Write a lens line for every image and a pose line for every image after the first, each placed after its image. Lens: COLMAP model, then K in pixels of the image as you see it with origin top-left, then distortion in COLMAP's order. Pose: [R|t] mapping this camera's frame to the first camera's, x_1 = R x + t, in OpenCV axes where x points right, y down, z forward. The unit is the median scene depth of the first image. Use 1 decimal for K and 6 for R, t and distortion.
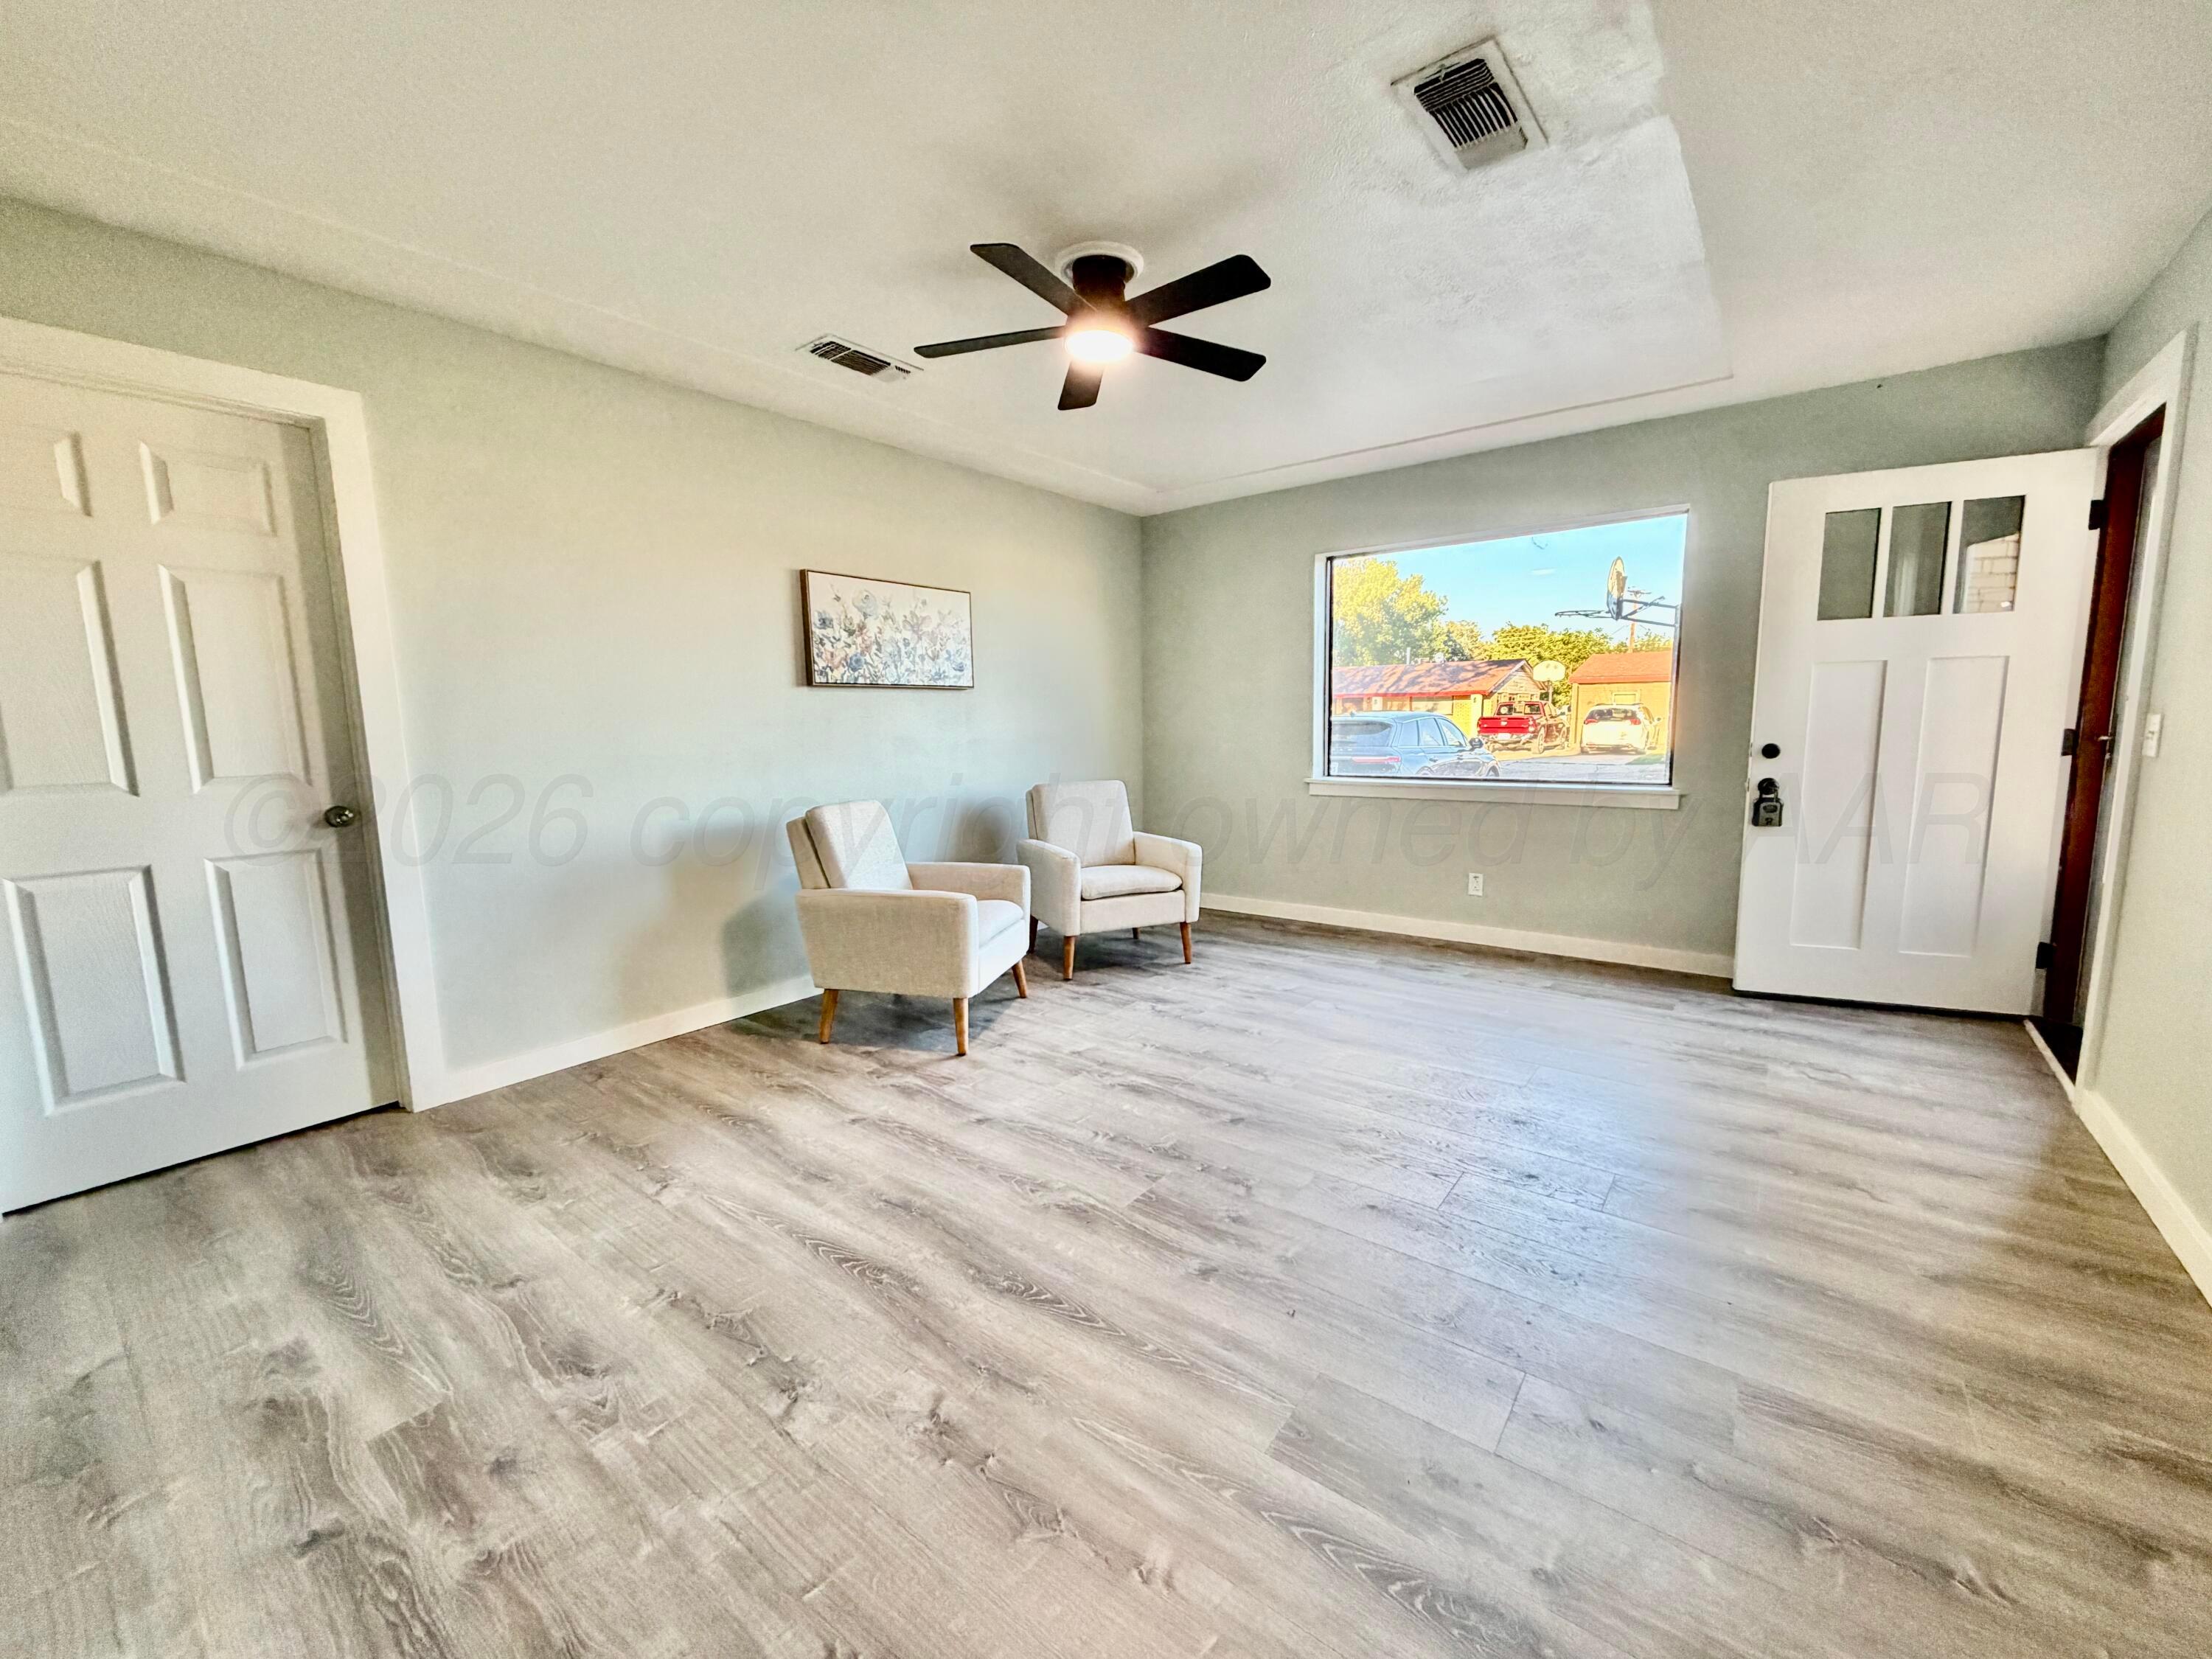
lens RADIAL K [[877.8, 0, 1099.6], [0, 877.8, 831.4], [0, 0, 1]] dist [0.001098, 0.000224]
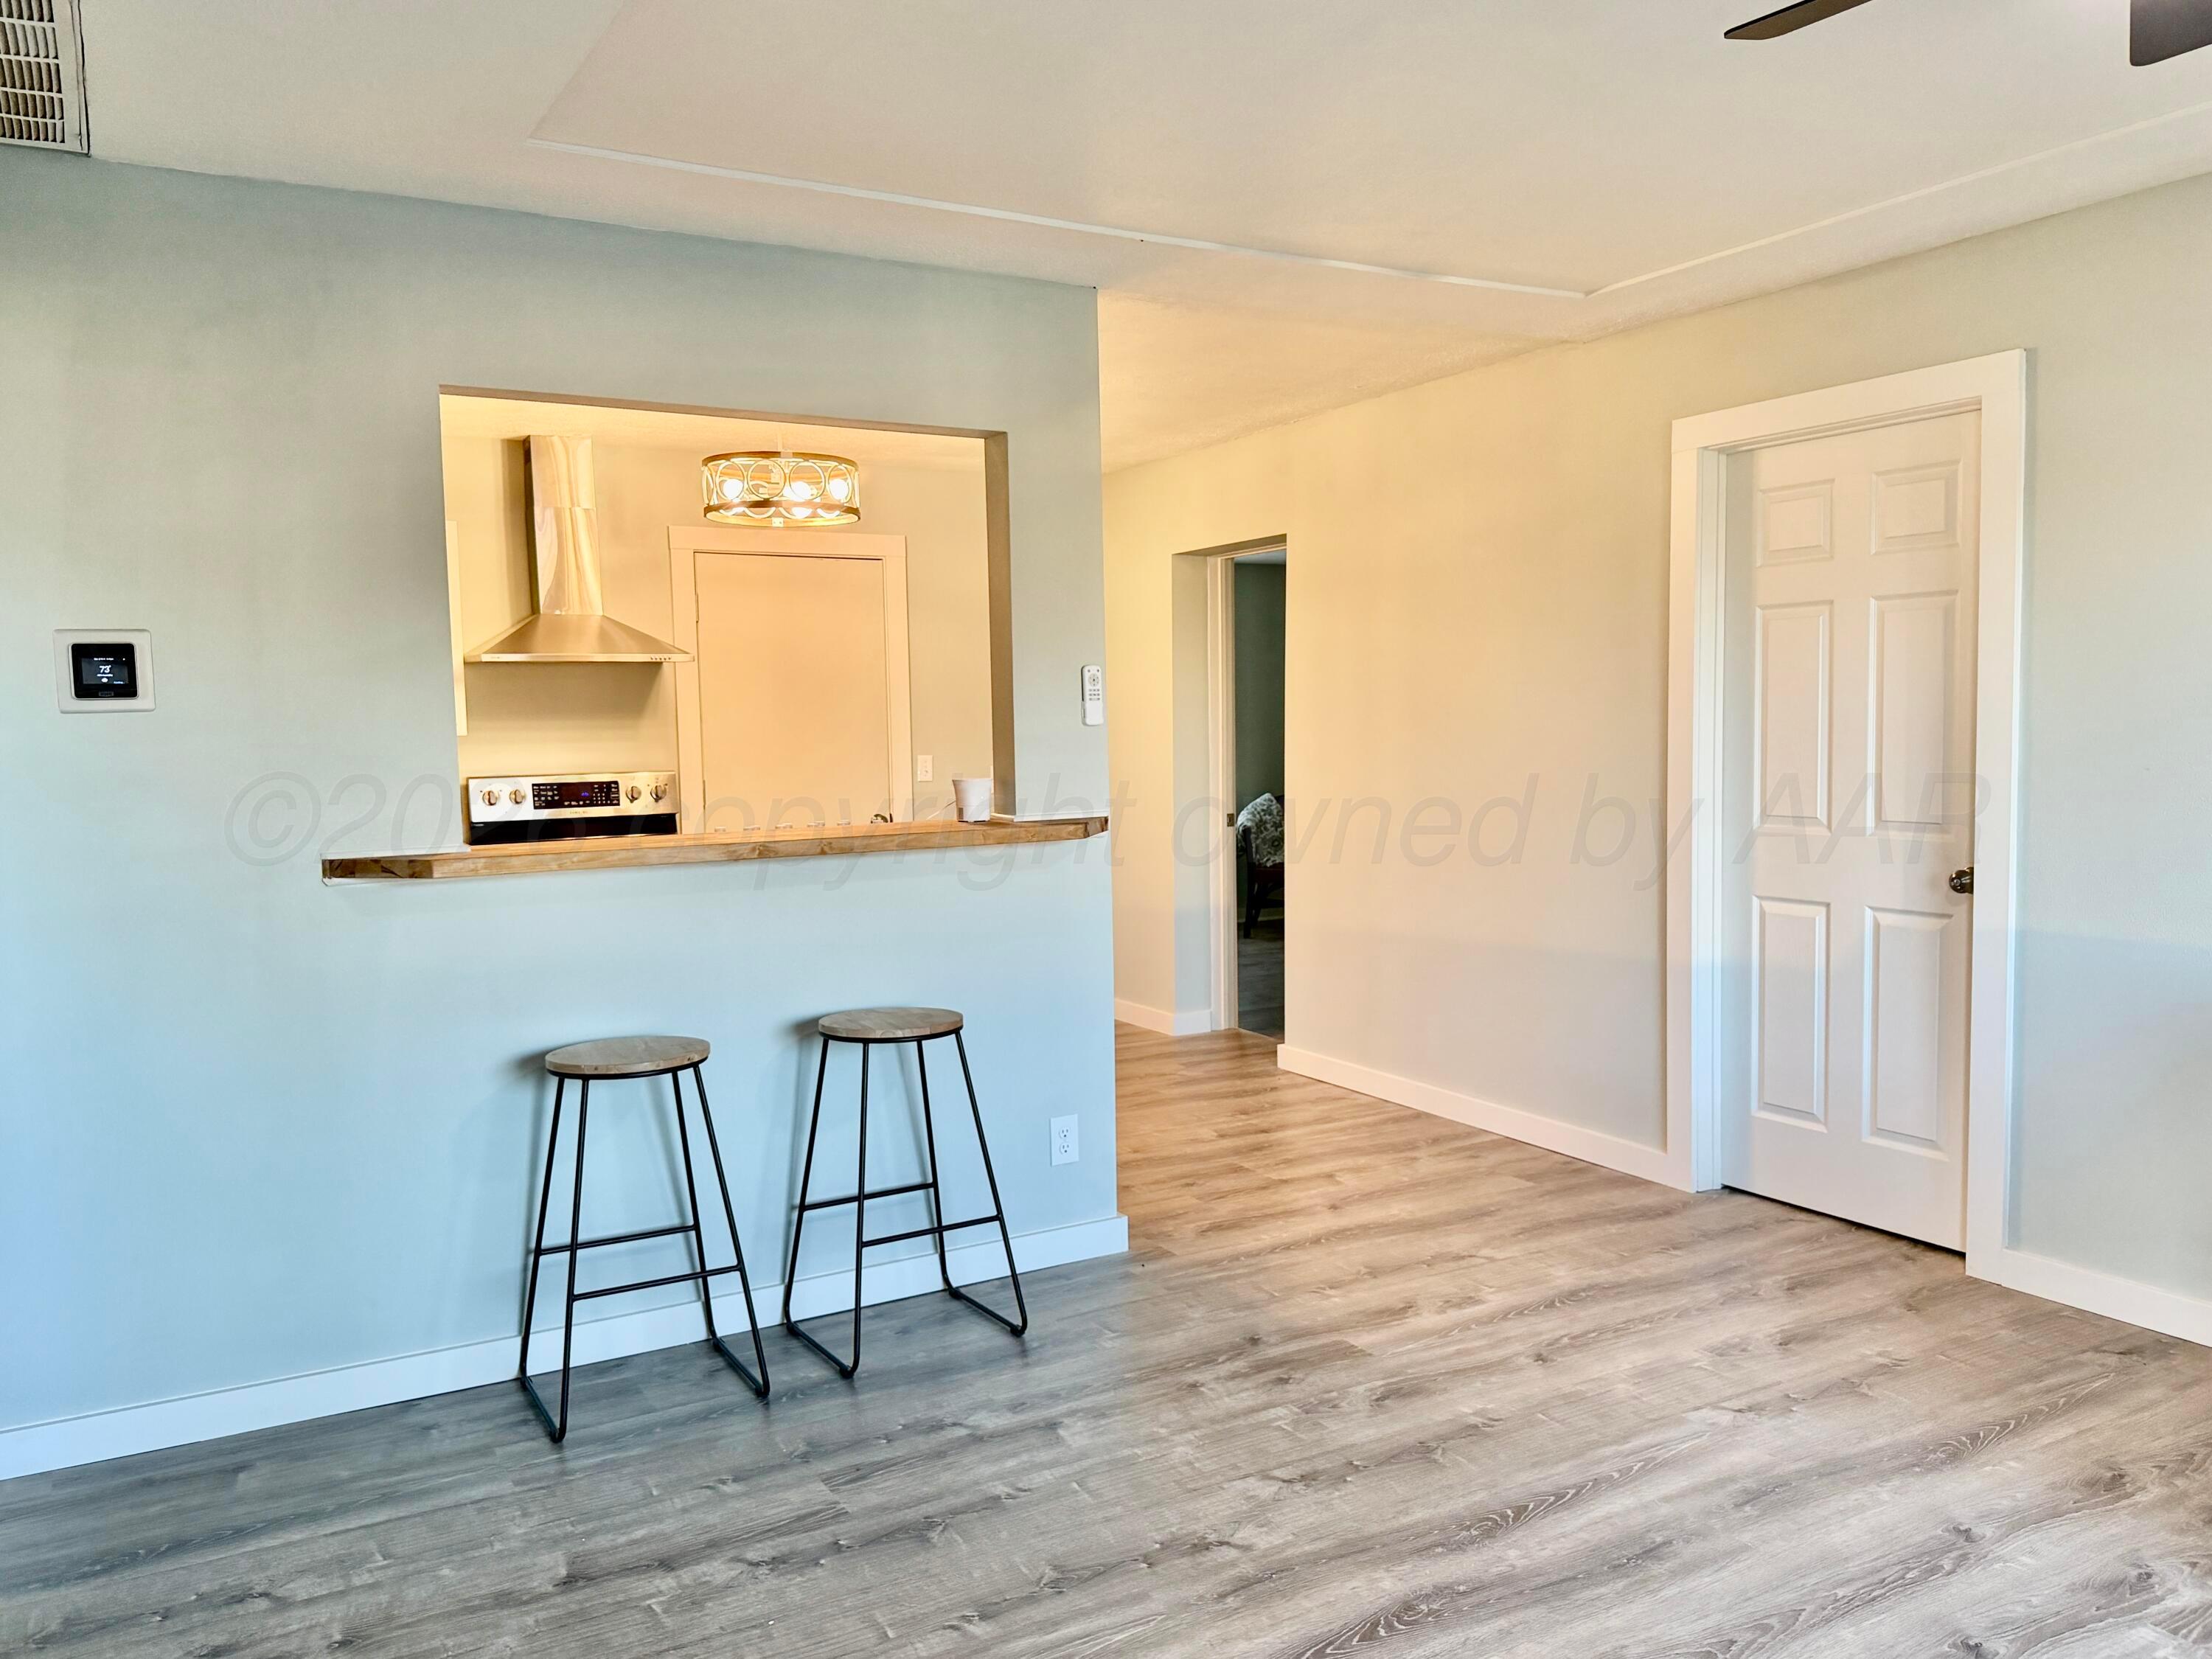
lens RADIAL K [[1696.0, 0, 1106.0], [0, 1696.0, 829.5], [0, 0, 1]] dist [-0.064008, -0.002564]
pose [[-0.391259, 0.081070, -0.916703, 1.059290], [-0.098060, 0.986769, 0.129119, -0.231030], [0.915041, 0.140411, -0.378133, 1.064327]]
